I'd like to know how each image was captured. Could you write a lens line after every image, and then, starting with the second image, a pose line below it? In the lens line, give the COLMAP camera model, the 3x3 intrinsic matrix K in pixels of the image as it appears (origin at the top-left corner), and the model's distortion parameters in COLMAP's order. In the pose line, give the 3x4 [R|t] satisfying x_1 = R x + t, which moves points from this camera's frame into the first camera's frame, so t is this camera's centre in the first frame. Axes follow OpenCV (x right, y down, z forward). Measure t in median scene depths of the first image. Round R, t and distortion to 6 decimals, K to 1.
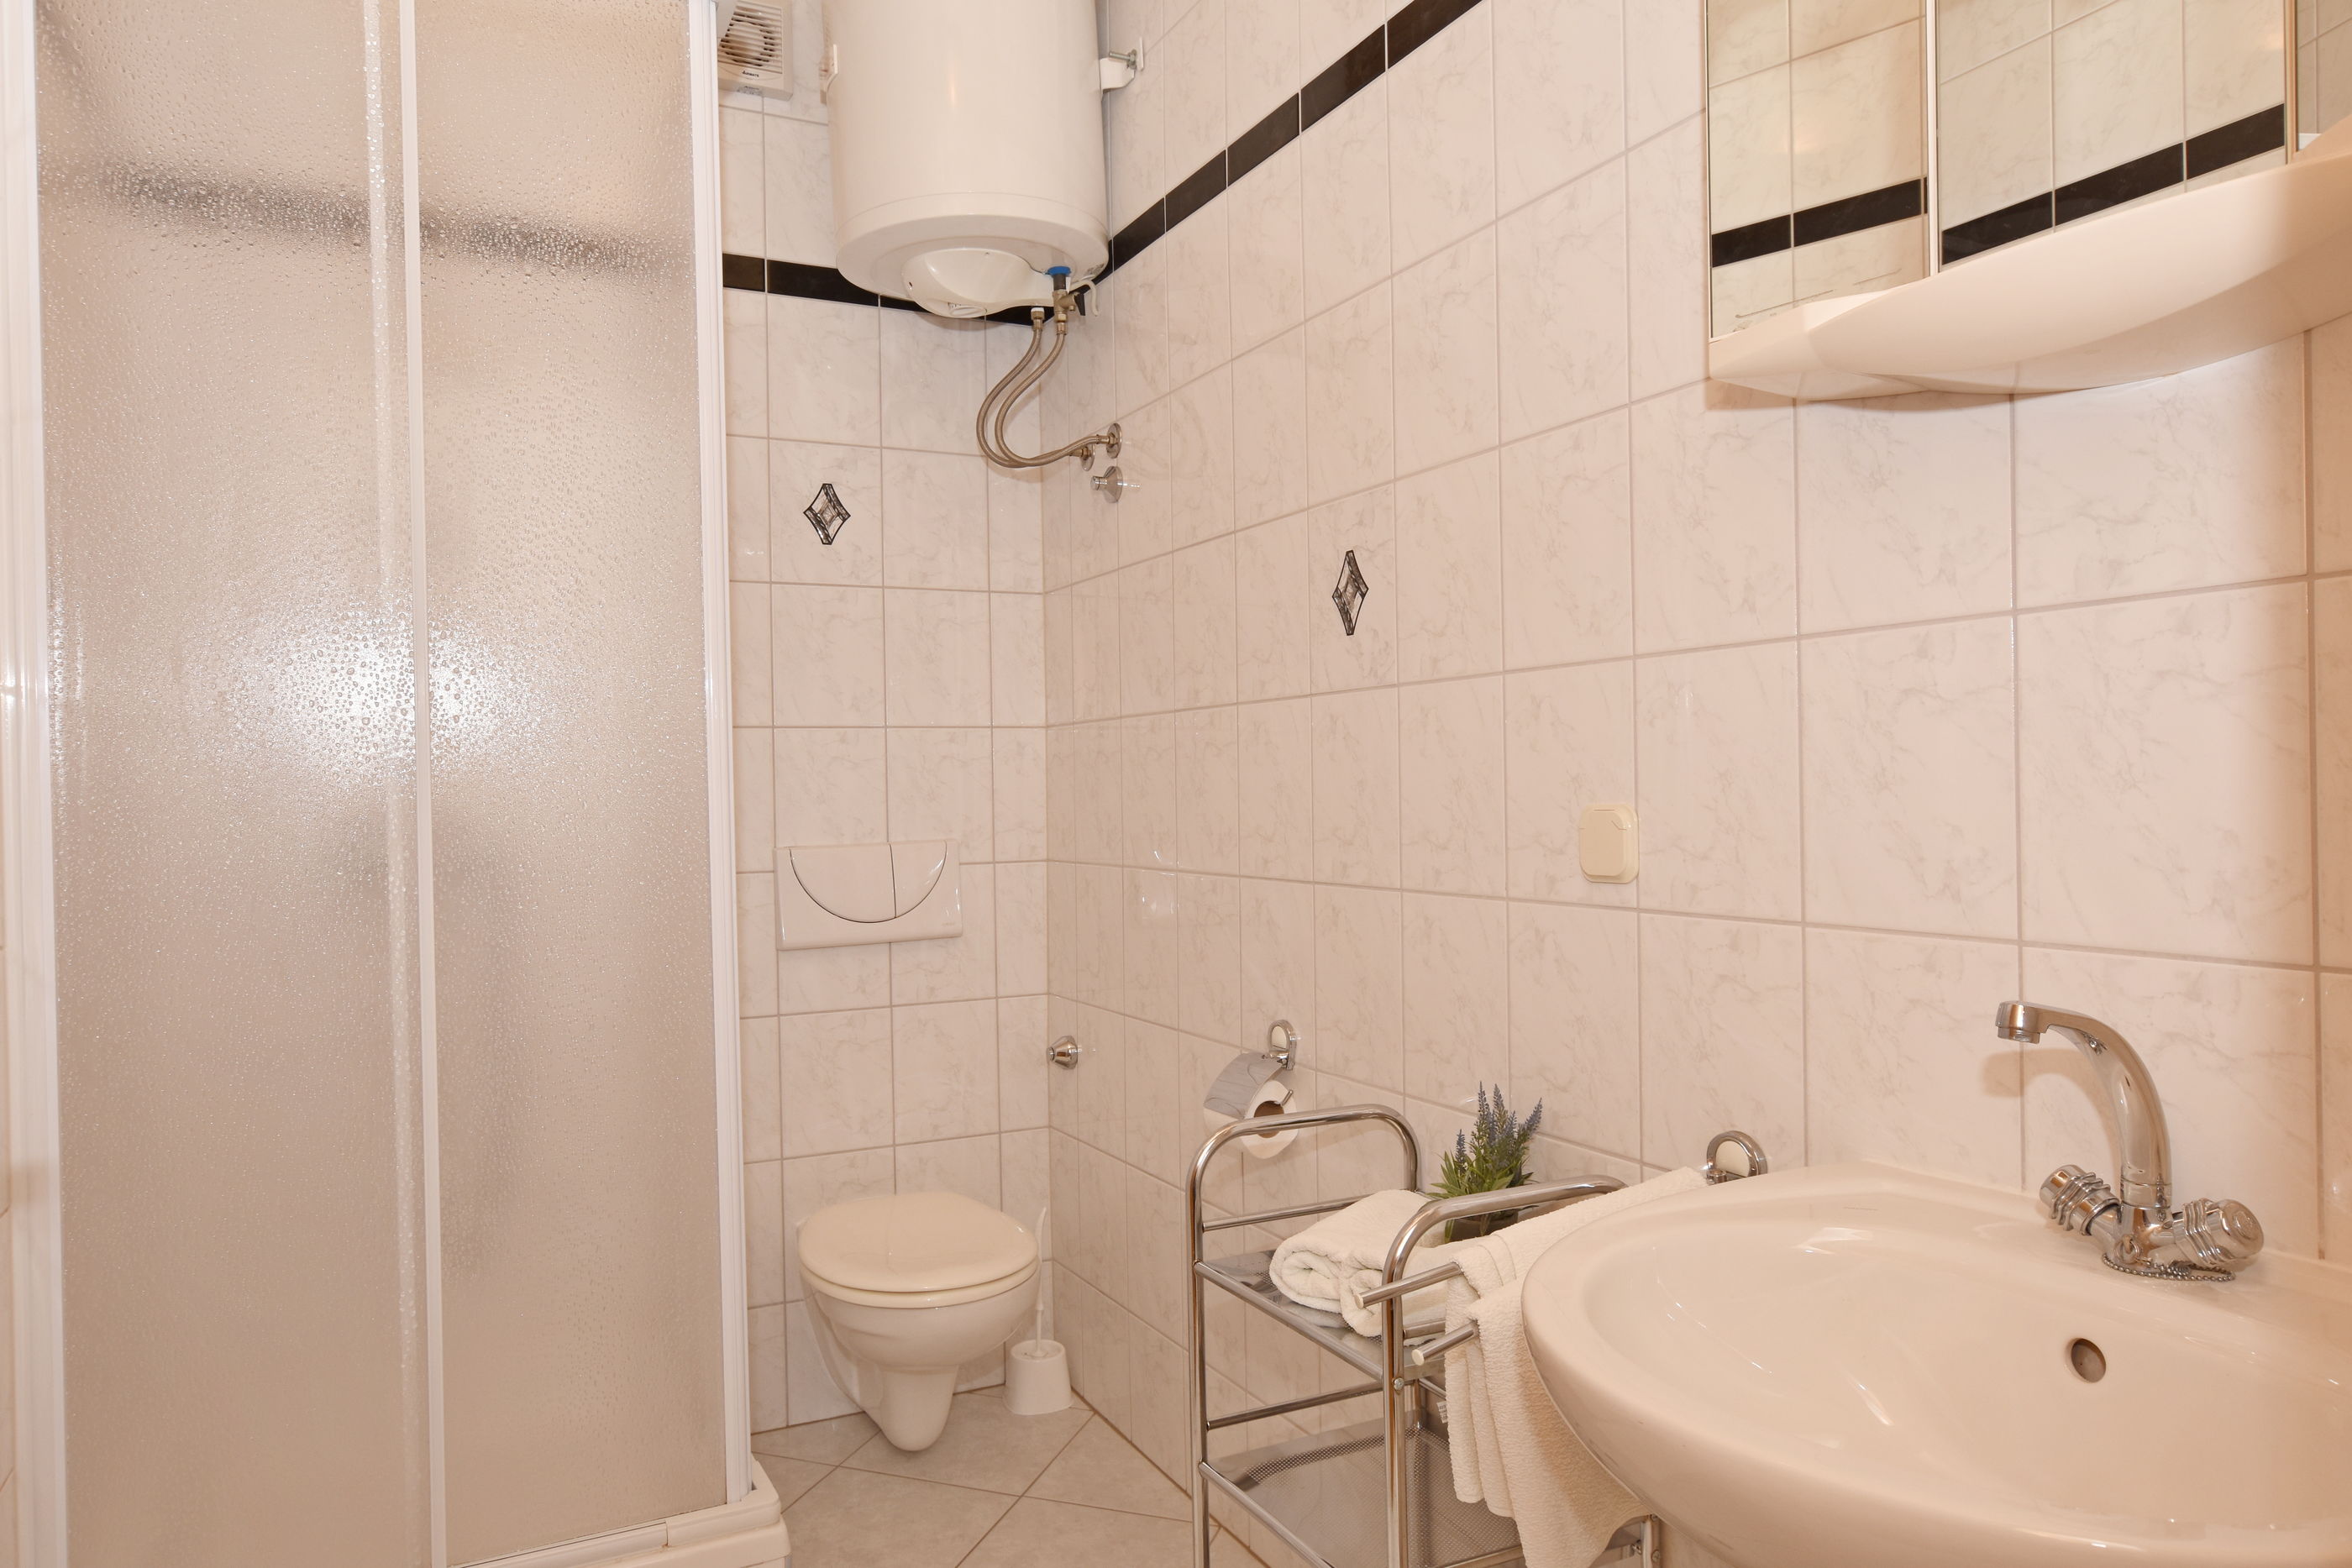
lens RADIAL K [[1554.7, 0, 1131.9], [0, 1554.7, 782.1], [0, 0, 1]] dist [-0.029118, 0.046409]
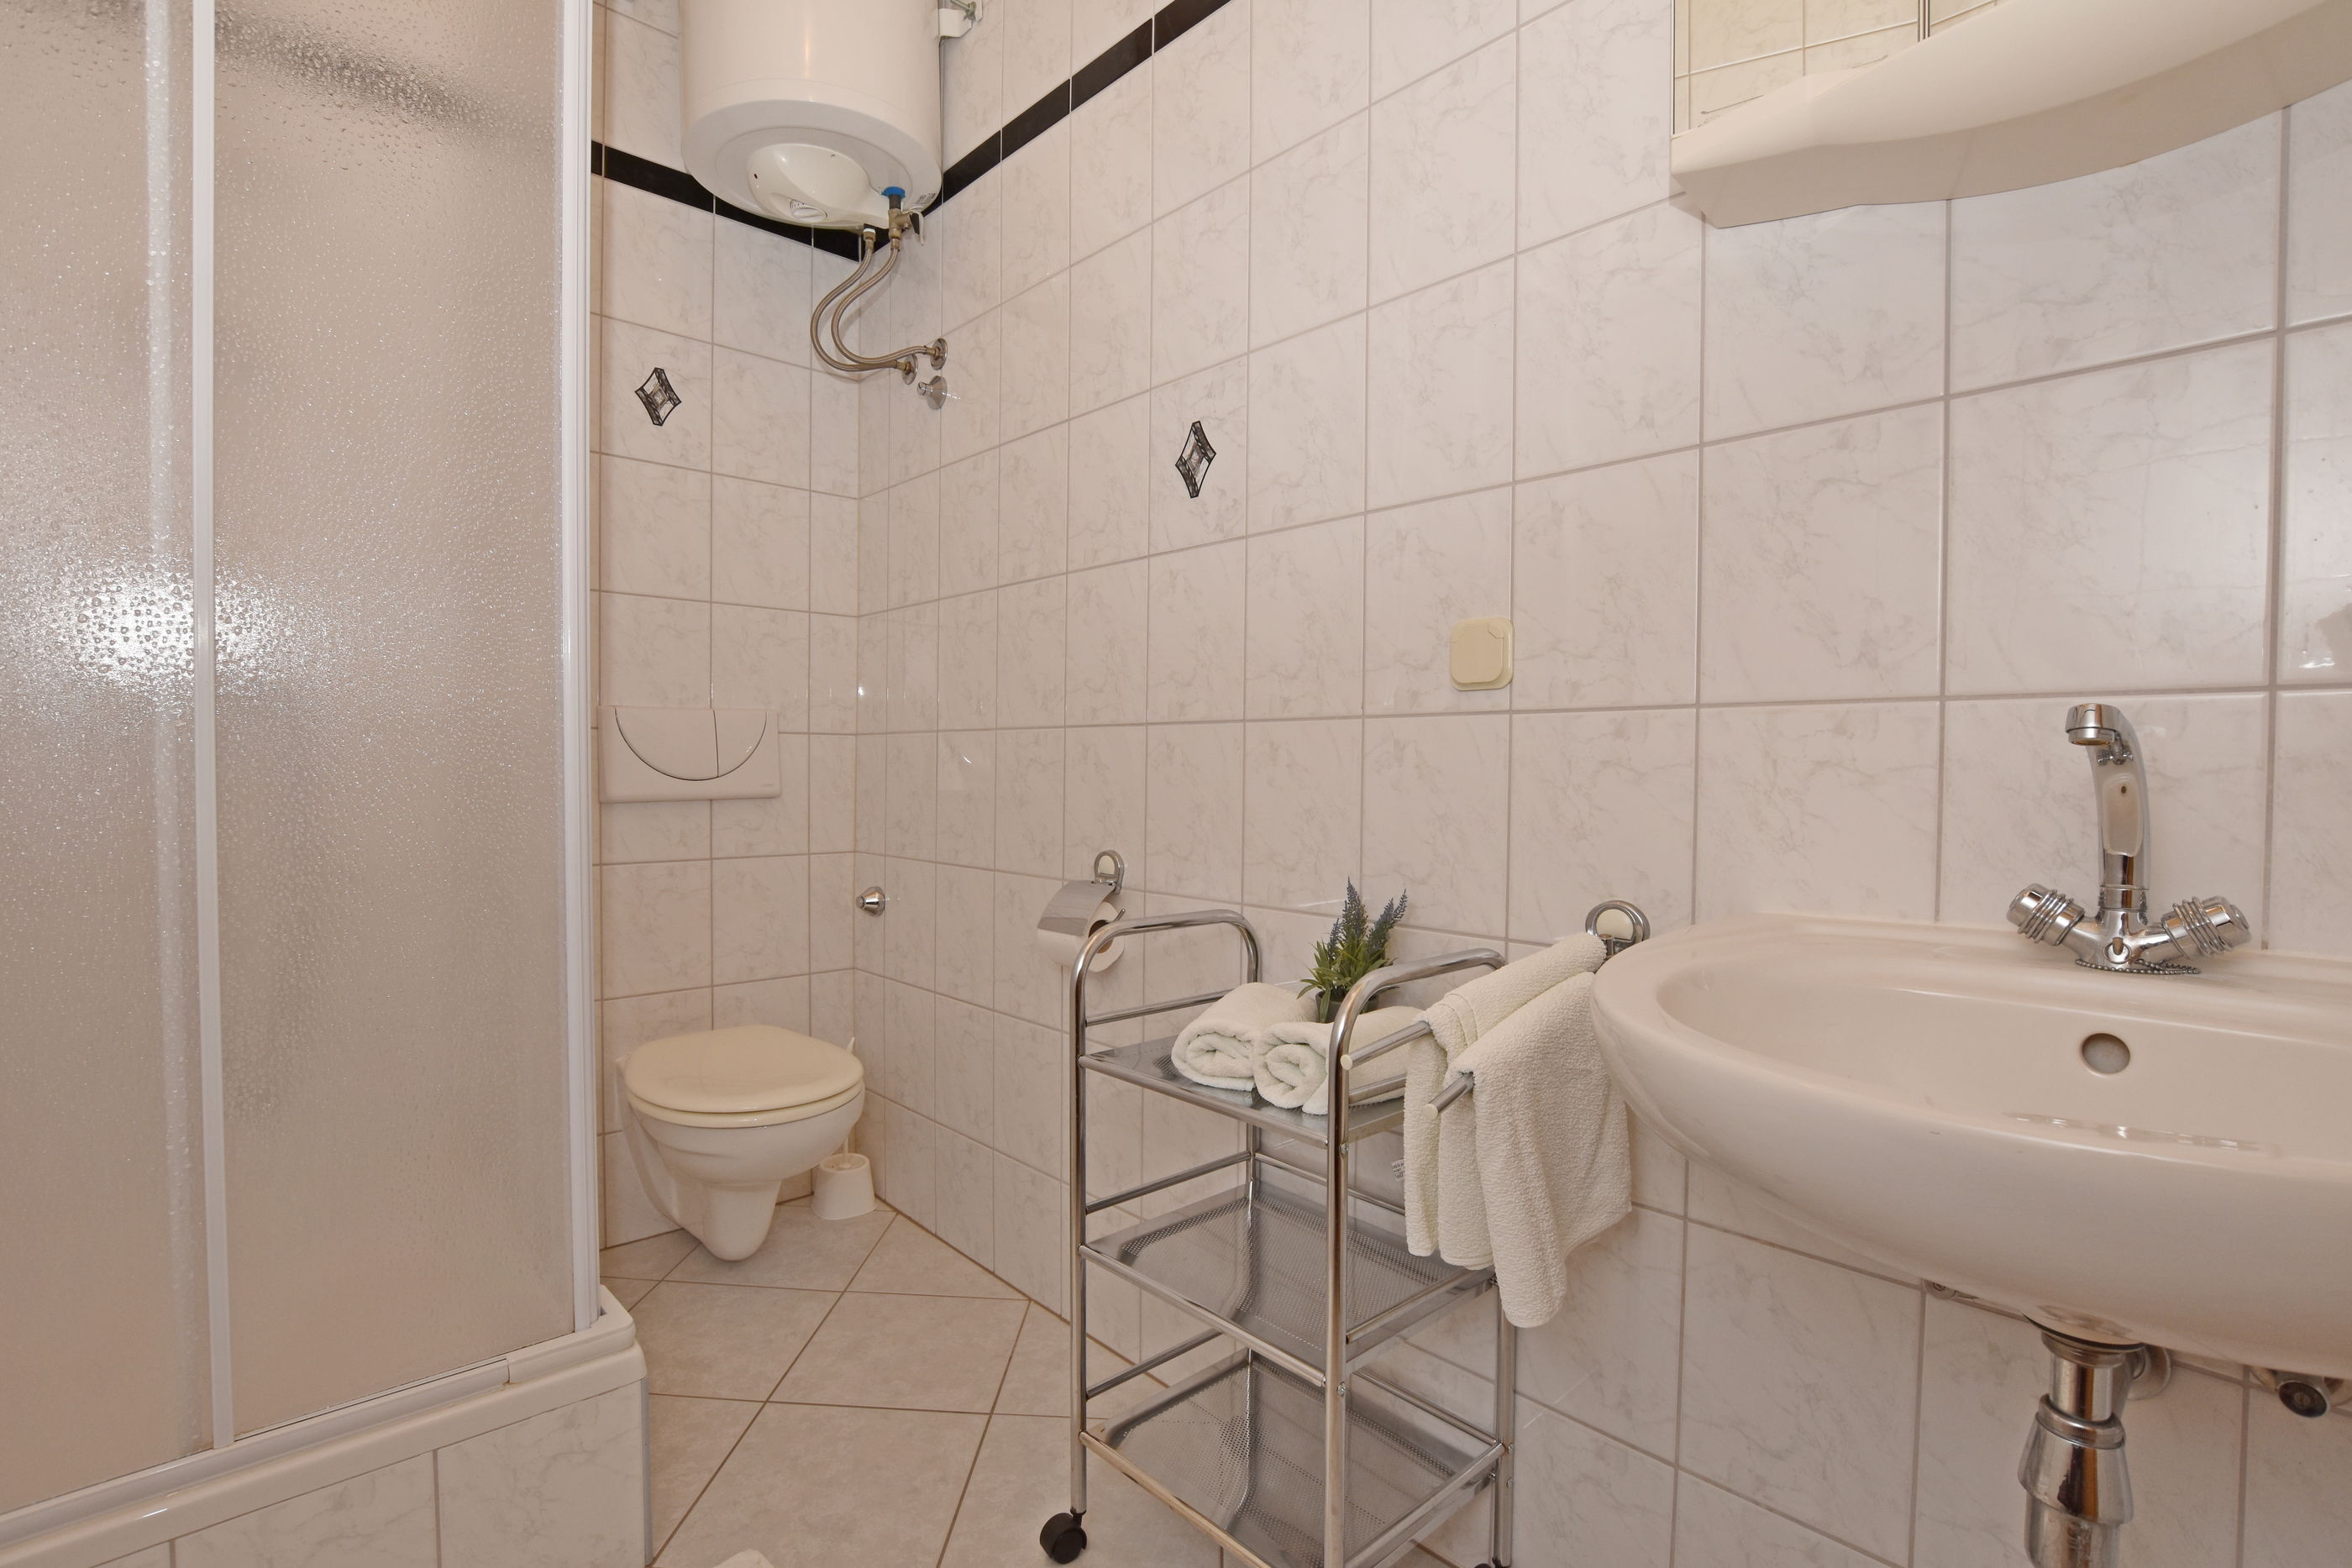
lens RADIAL K [[1125.7, 0, 1176.0], [0, 1125.7, 784.0], [0, 0, 1]] dist [-0.040458, 0.010542]
pose [[0.957953, 0.020929, 0.286161, -0.099866], [-0.028769, 0.999316, 0.023220, 0.093944], [-0.285479, -0.030477, 0.957900, 0.231518]]
